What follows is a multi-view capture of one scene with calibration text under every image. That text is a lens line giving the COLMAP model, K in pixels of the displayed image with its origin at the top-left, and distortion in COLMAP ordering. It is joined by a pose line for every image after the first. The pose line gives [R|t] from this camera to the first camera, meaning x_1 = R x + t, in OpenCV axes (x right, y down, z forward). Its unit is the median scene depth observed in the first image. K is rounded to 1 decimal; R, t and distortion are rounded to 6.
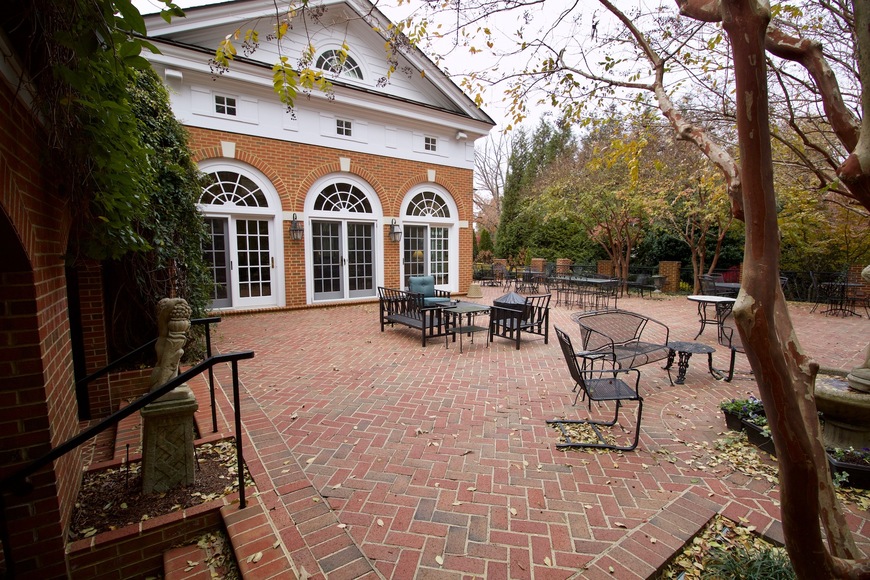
lens RADIAL K [[403.0, 0, 438.1], [0, 403.0, 291.5], [0, 0, 1]] dist [-0.000509, -0.011924]
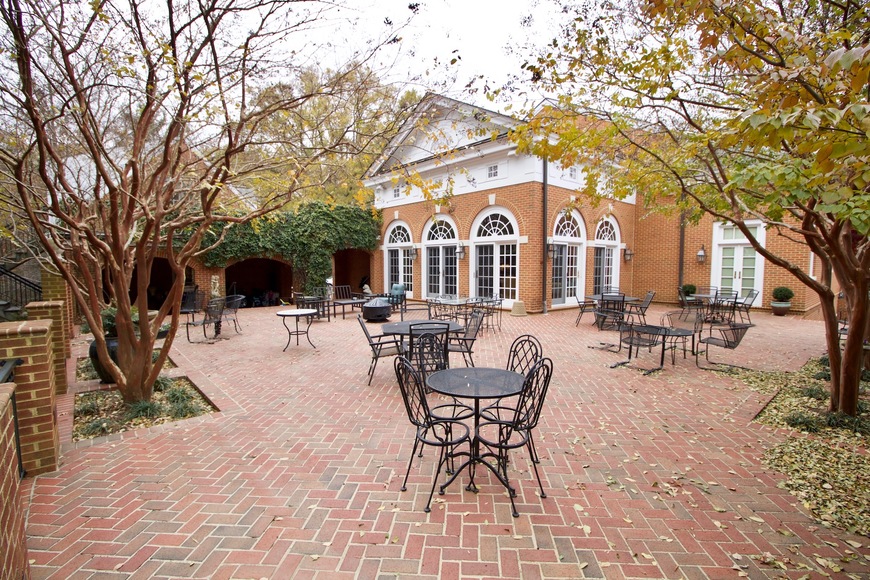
lens RADIAL K [[403.0, 0, 438.1], [0, 403.0, 291.5], [0, 0, 1]] dist [-0.000509, -0.011924]
pose [[0.109653, 0.061476, -0.992067, 1.074678], [-0.106361, 0.993081, 0.049783, -0.071809], [0.988263, 0.100059, 0.115433, 0.731769]]
